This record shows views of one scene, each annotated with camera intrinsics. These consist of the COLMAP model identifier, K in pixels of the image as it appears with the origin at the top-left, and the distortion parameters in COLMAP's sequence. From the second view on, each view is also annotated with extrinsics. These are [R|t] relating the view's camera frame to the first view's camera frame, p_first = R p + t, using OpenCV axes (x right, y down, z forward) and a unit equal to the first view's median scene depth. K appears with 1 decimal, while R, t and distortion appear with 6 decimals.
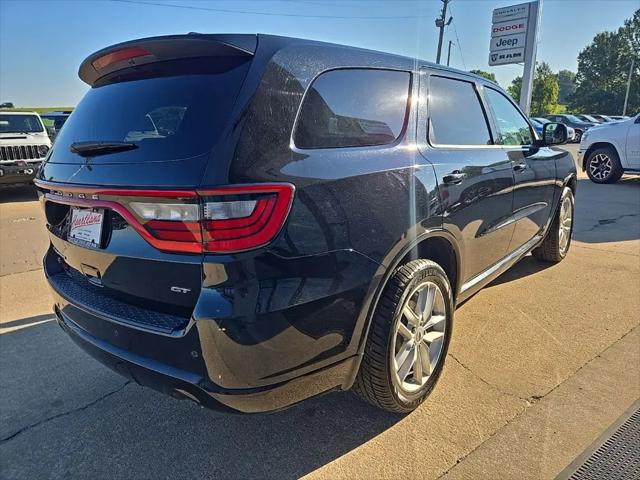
lens RADIAL K [[428.7, 0, 321.9], [0, 428.7, 239.6], [0, 0, 1]] dist [0.068193, -0.053873]
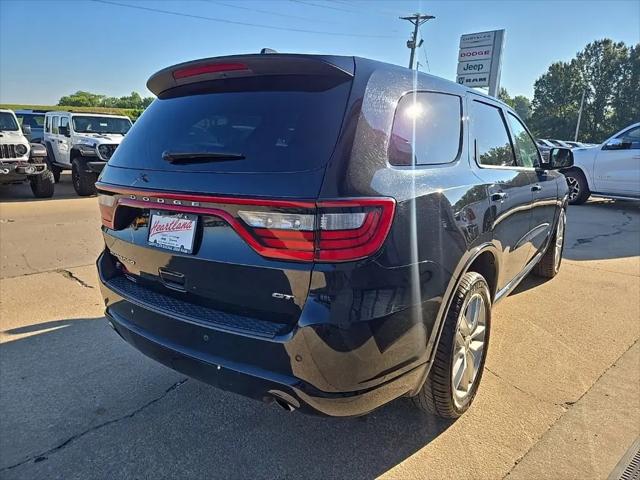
lens RADIAL K [[428.7, 0, 321.9], [0, 428.7, 239.6], [0, 0, 1]] dist [0.068193, -0.053873]
pose [[0.996028, 0.028178, 0.084465, -0.204356], [-0.026036, 0.999314, -0.026348, 0.003248], [-0.085149, 0.024044, 0.996078, -0.026889]]
